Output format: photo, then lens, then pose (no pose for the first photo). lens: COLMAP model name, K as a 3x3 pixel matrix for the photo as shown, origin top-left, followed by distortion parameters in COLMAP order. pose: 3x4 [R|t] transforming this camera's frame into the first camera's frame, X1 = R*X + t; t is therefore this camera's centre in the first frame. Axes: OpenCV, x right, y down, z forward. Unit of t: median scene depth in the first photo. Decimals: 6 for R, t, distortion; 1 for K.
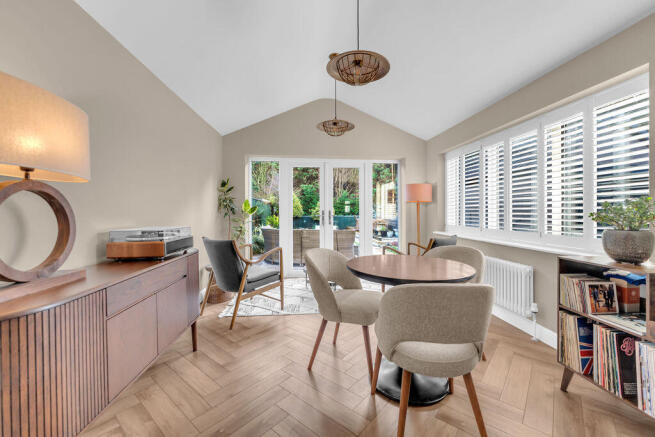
lens RADIAL K [[265.1, 0, 327.5], [0, 265.1, 218.5], [0, 0, 1]] dist [-0.032617, -0.000027]
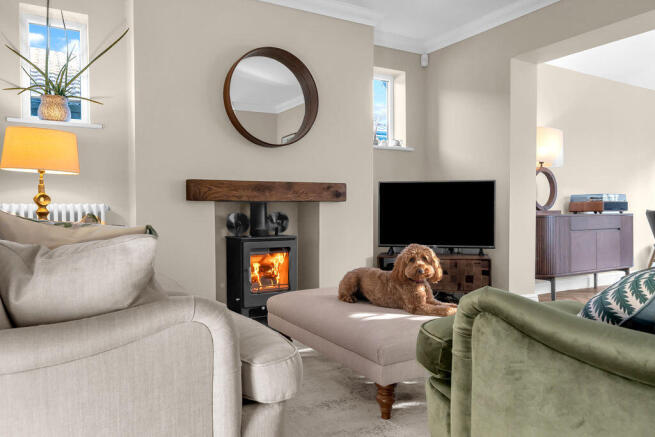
lens RADIAL K [[482.3, 0, 327.5], [0, 482.3, 218.5], [0, 0, 1]] dist [-0.005471, -0.006936]
pose [[0.423504, 0.017217, -0.905730, 0.615671], [-0.024435, 0.999673, 0.007578, 0.104977], [0.905564, 0.018923, 0.423787, -0.817527]]
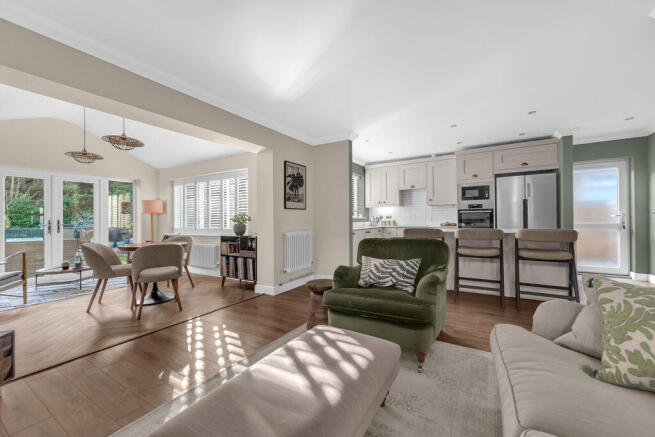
lens RADIAL K [[259.9, 0, 327.5], [0, 259.9, 218.5], [0, 0, 1]] dist [0.002066, 0.000133]
pose [[0.585725, -0.007995, 0.810470, -0.286903], [0.038588, 0.999093, -0.018032, 0.033835], [-0.809591, 0.041836, 0.585502, -0.694471]]
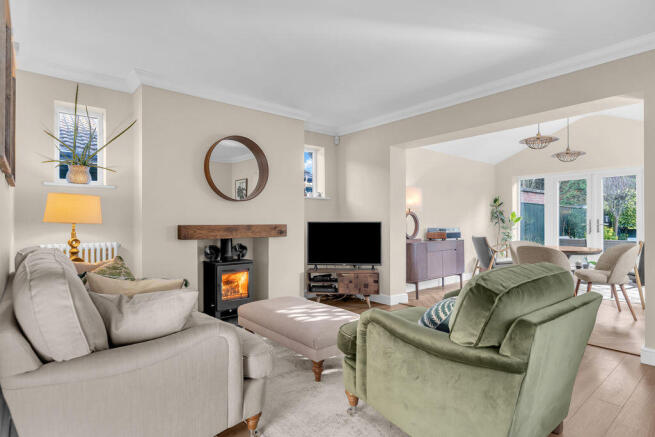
lens RADIAL K [[356.6, 0, 327.5], [0, 356.6, 218.5], [0, 0, 1]] dist [-0.007972, -0.000958]
pose [[0.577801, -0.011271, -0.816100, 0.725477], [-0.021752, 0.999337, -0.029201, 0.040708], [0.815888, 0.034624, 0.577172, -0.914099]]
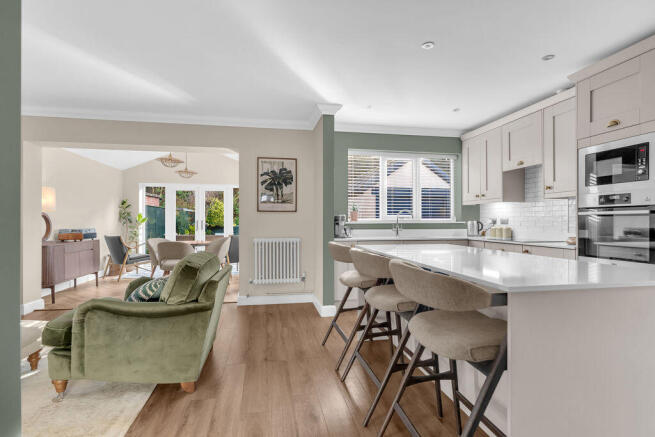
lens RADIAL K [[329.6, 0, 327.5], [0, 329.6, 218.5], [0, 0, 1]] dist [-0.011993, -0.000172]
pose [[0.994714, -0.002713, 0.102644, 0.696798], [0.006156, 0.999428, -0.033248, 0.033622], [-0.102495, 0.033705, 0.994162, -1.189606]]
